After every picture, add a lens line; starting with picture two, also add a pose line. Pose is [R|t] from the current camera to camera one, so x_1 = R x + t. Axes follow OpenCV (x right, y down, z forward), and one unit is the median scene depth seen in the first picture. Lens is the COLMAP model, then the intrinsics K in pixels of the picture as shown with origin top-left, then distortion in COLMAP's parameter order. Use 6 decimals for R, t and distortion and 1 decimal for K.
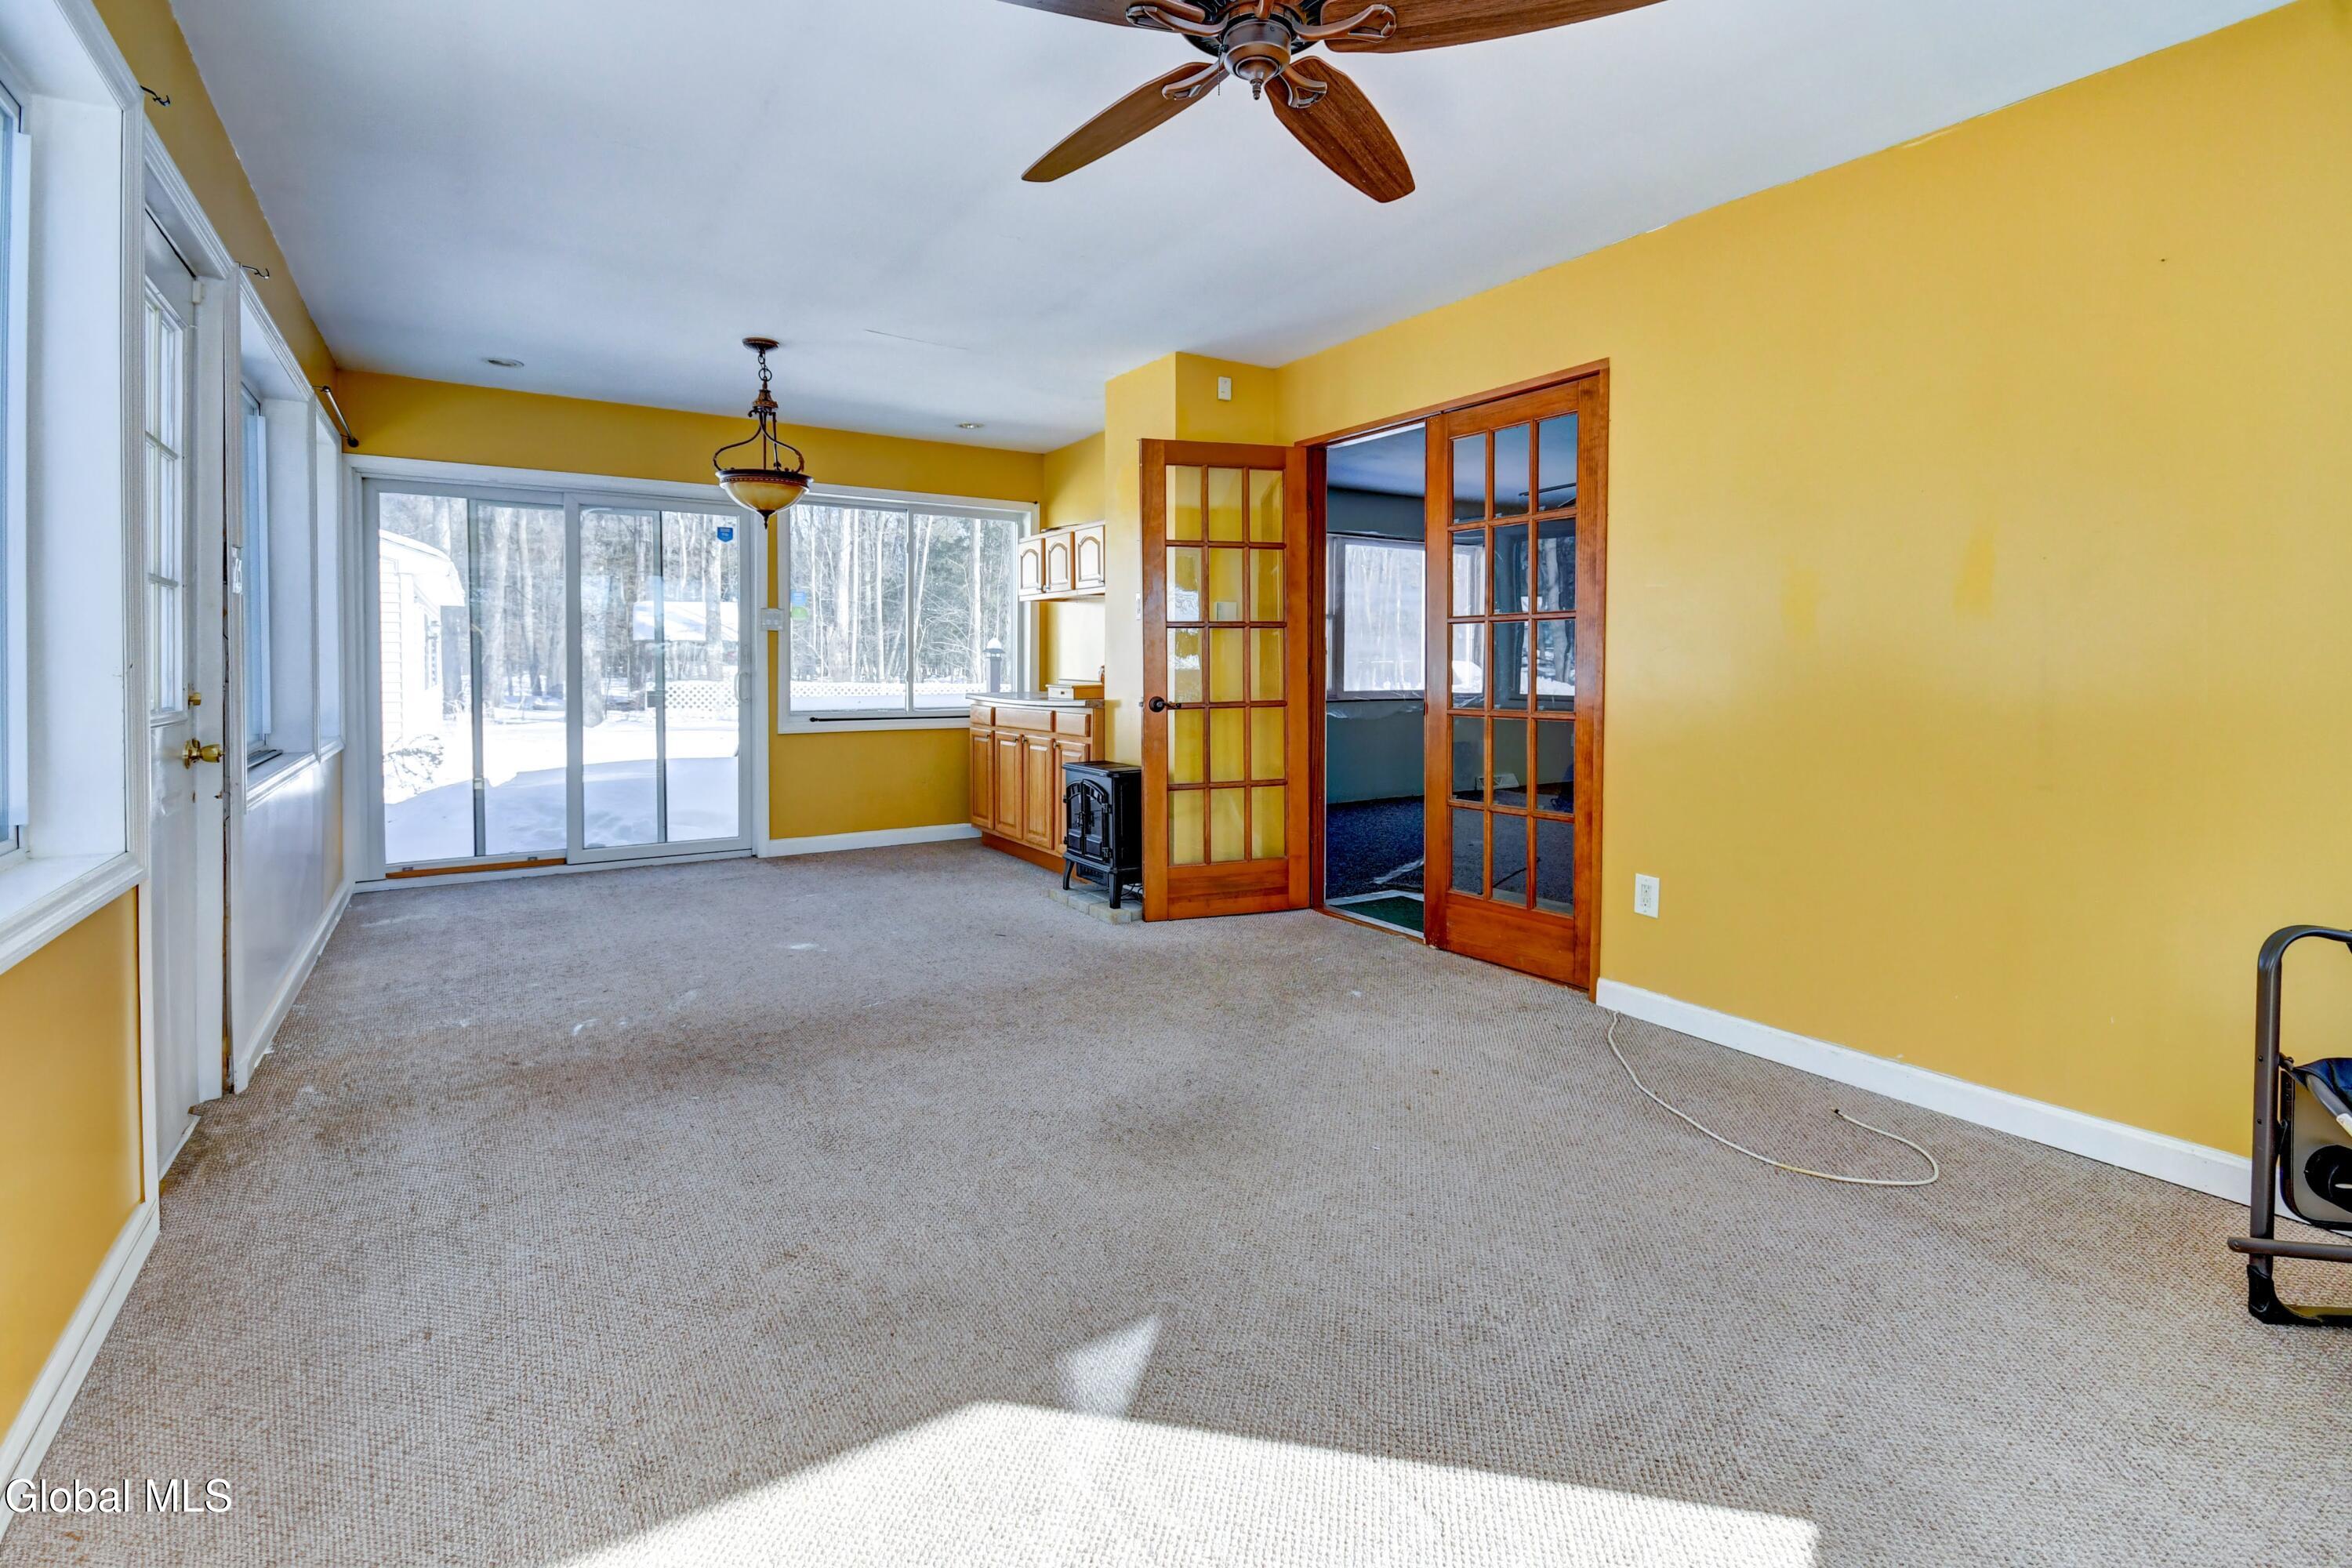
lens RADIAL K [[1054.9, 0, 1176.4], [0, 1054.9, 668.8], [0, 0, 1]] dist [-0.001289, -0.000386]
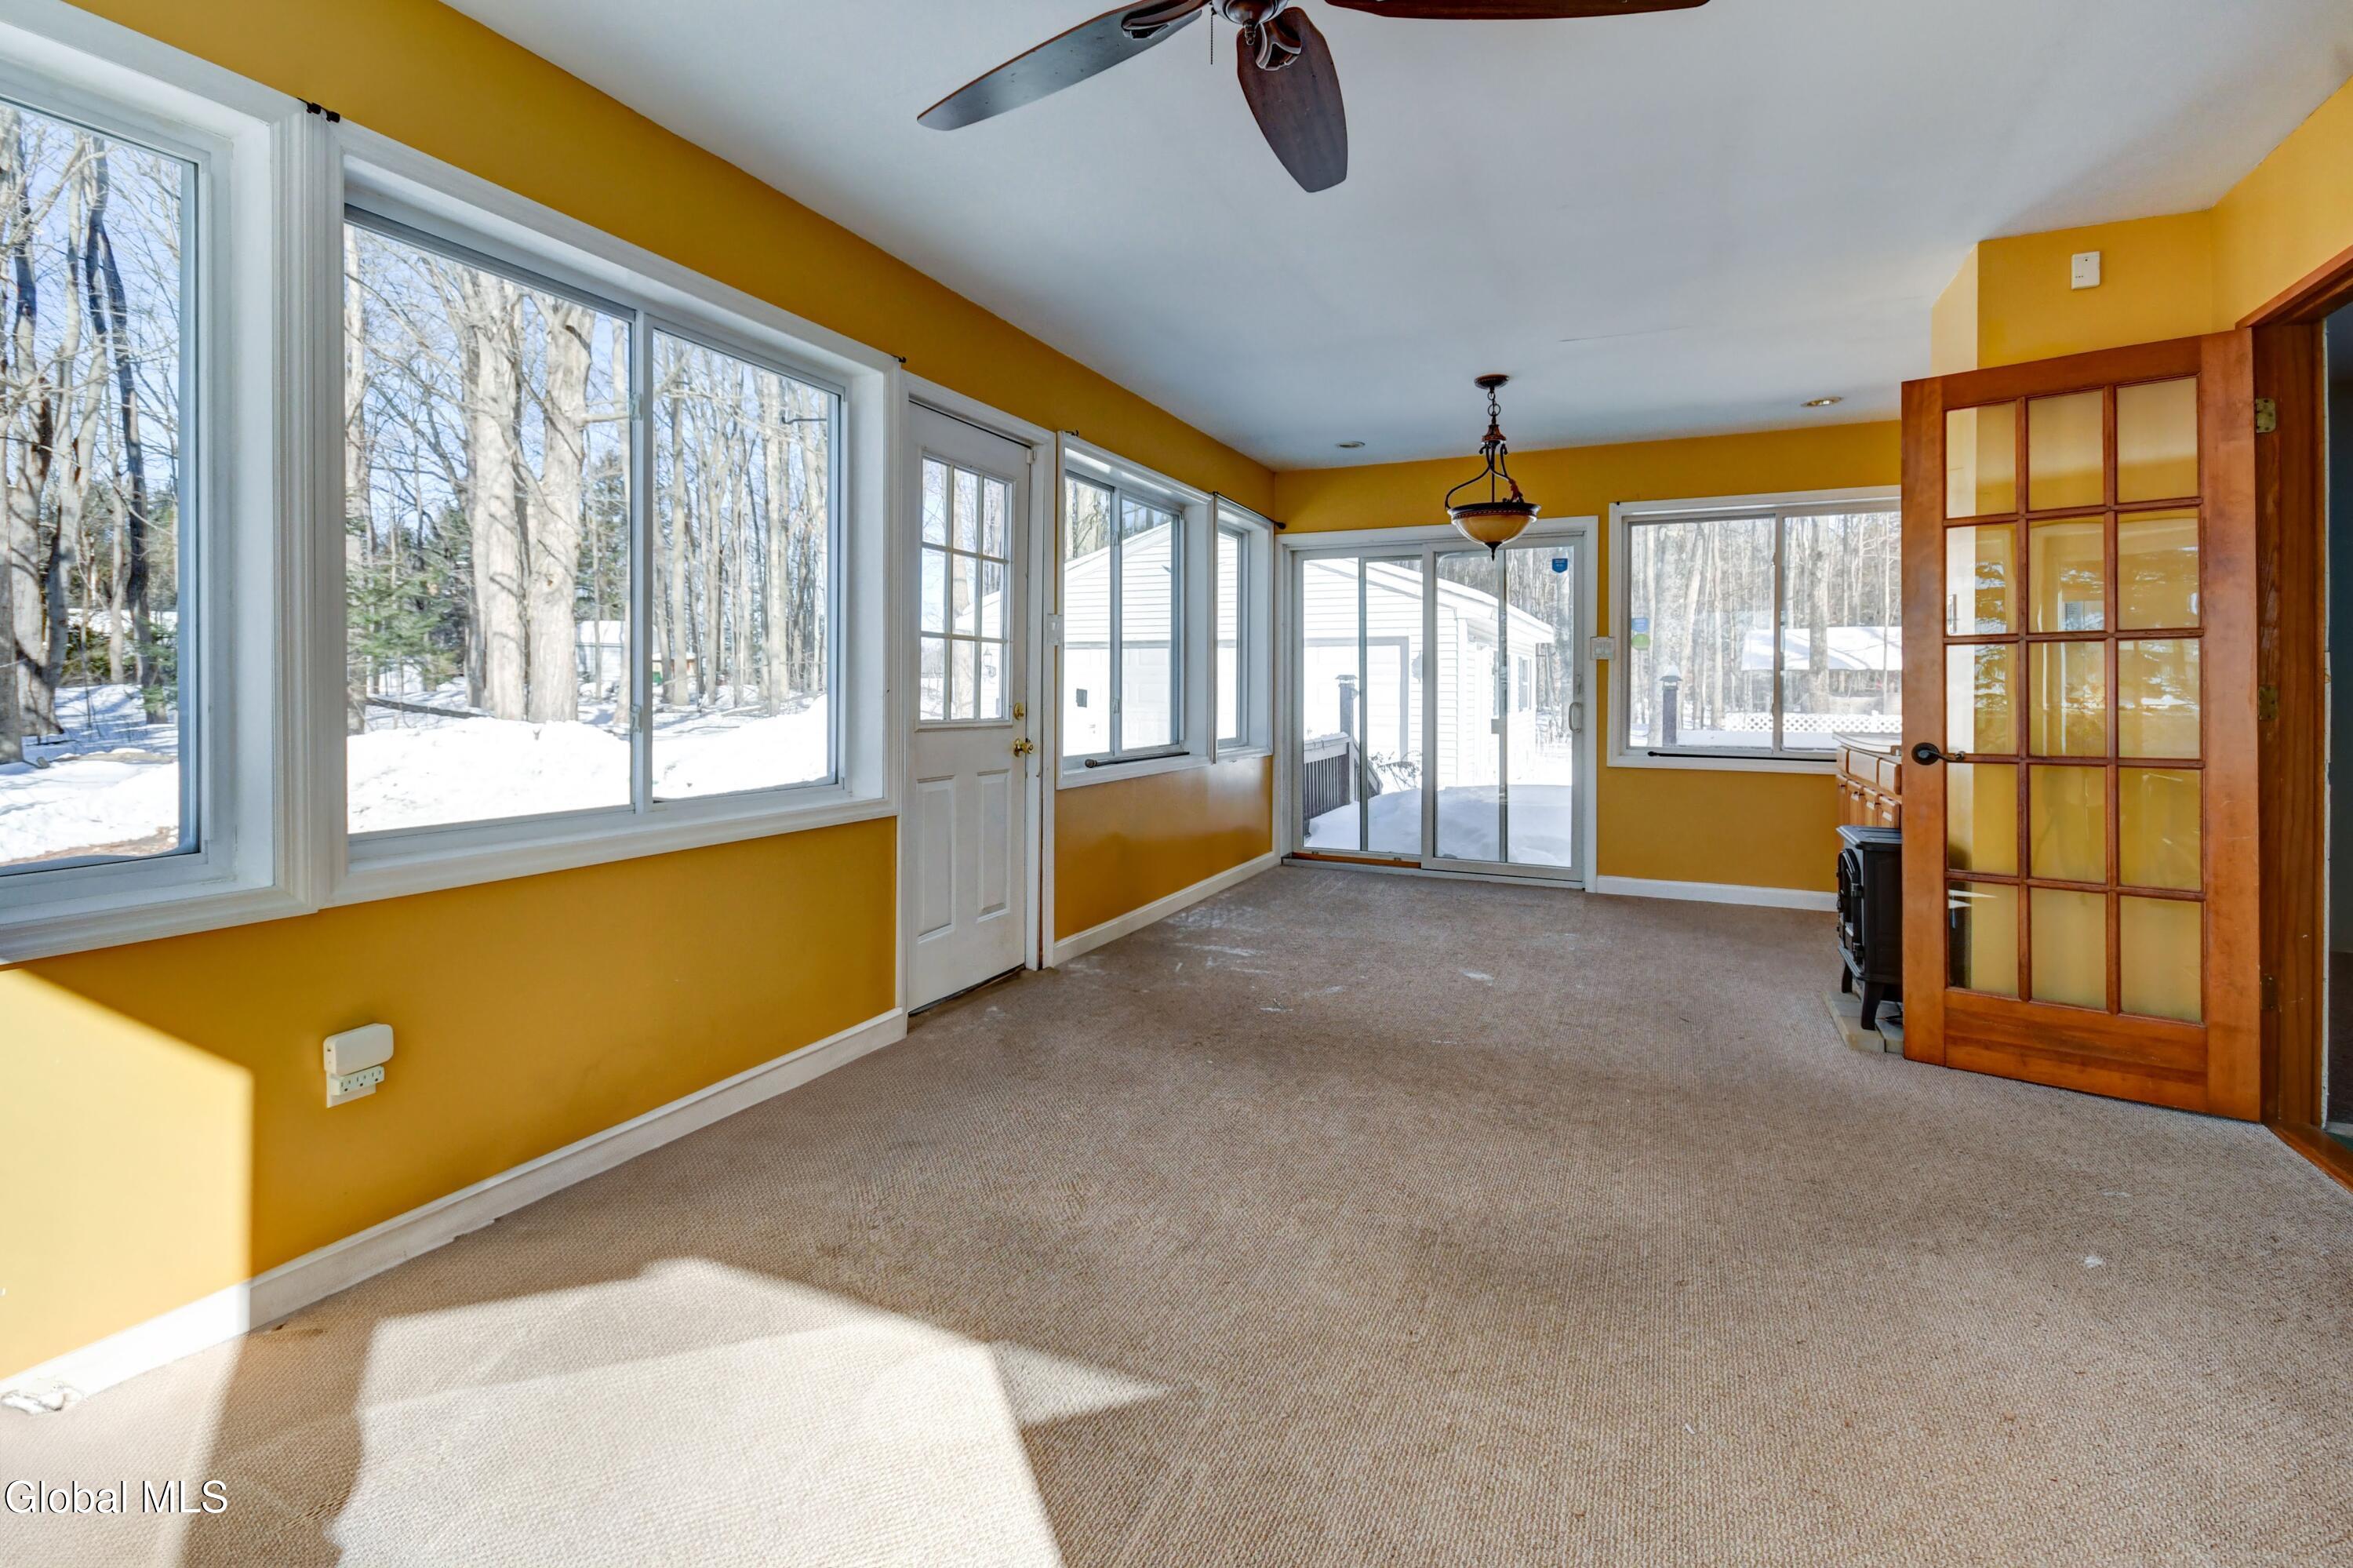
lens RADIAL K [[1072.6, 0, 1200.6], [0, 1072.6, 682.4], [0, 0, 1]] dist [0.000491, -0.001434]
pose [[0.531741, -0.004181, -0.846897, 0.323119], [-0.009044, 0.999903, -0.010615, -0.001967], [0.846859, 0.013304, 0.531651, 0.203486]]
